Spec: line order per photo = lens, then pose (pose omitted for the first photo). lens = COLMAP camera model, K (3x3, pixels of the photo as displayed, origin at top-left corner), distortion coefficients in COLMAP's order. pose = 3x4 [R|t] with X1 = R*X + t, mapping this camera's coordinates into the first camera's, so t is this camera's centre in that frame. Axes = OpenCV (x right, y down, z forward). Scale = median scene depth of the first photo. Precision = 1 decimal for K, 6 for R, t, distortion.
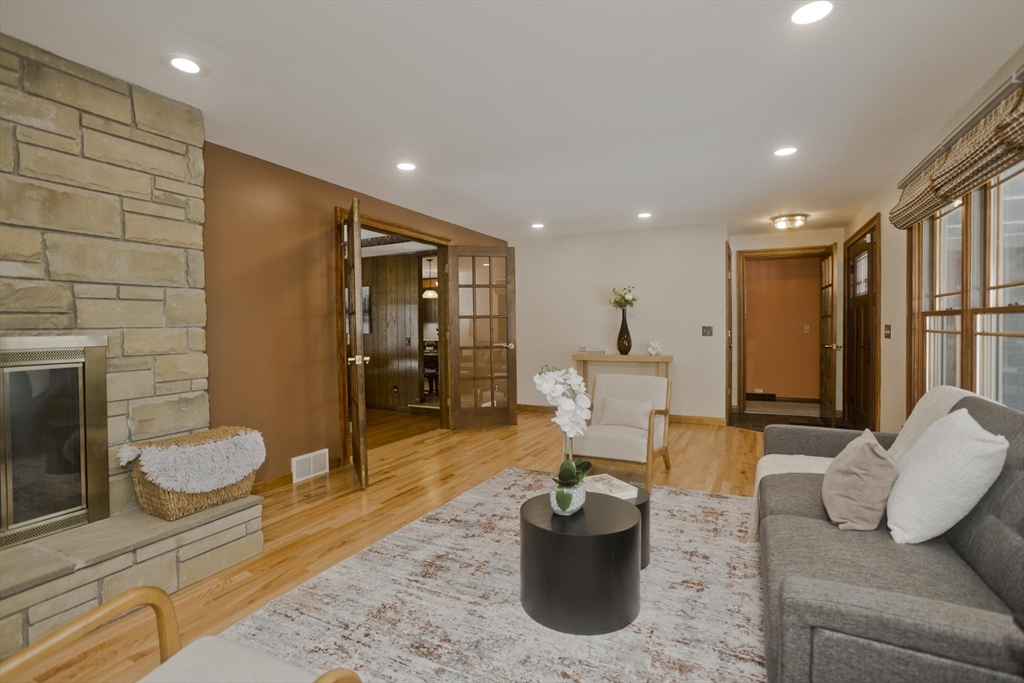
lens RADIAL K [[499.0, 0, 513.1], [0, 499.0, 338.2], [0, 0, 1]] dist [-0.039254, 0.022156]
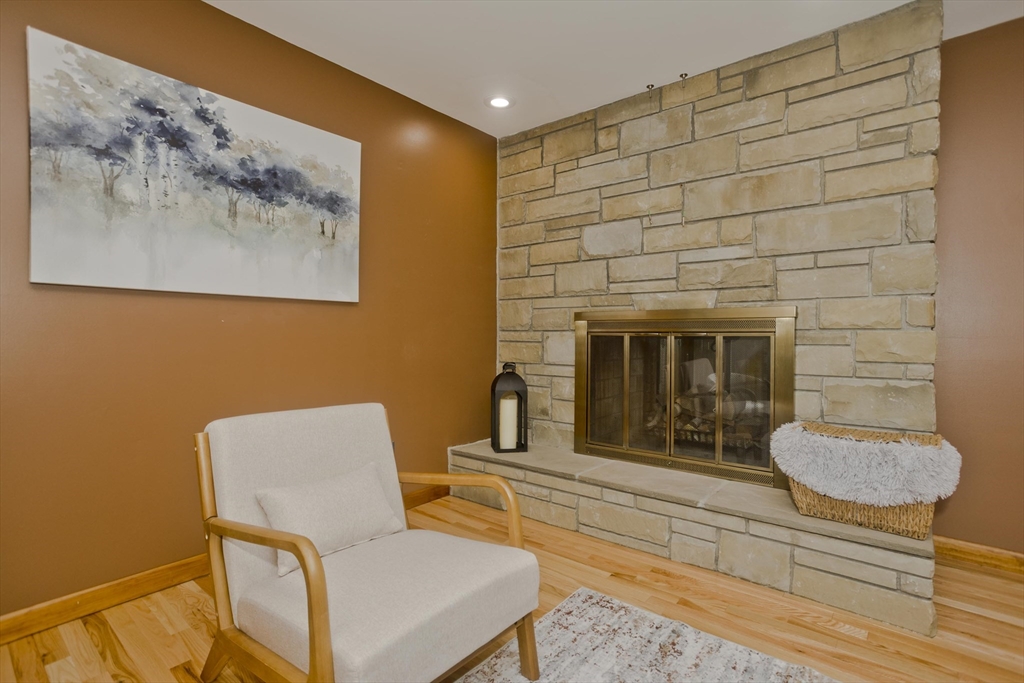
lens RADIAL K [[499.0, 0, 515.5], [0, 499.0, 339.9], [0, 0, 1]] dist [-0.039254, 0.022156]
pose [[-0.239288, 0.016383, -0.970810, 0.258895], [-0.030984, 0.999220, 0.024500, 0.053664], [0.970454, 0.035942, -0.238594, 0.671111]]
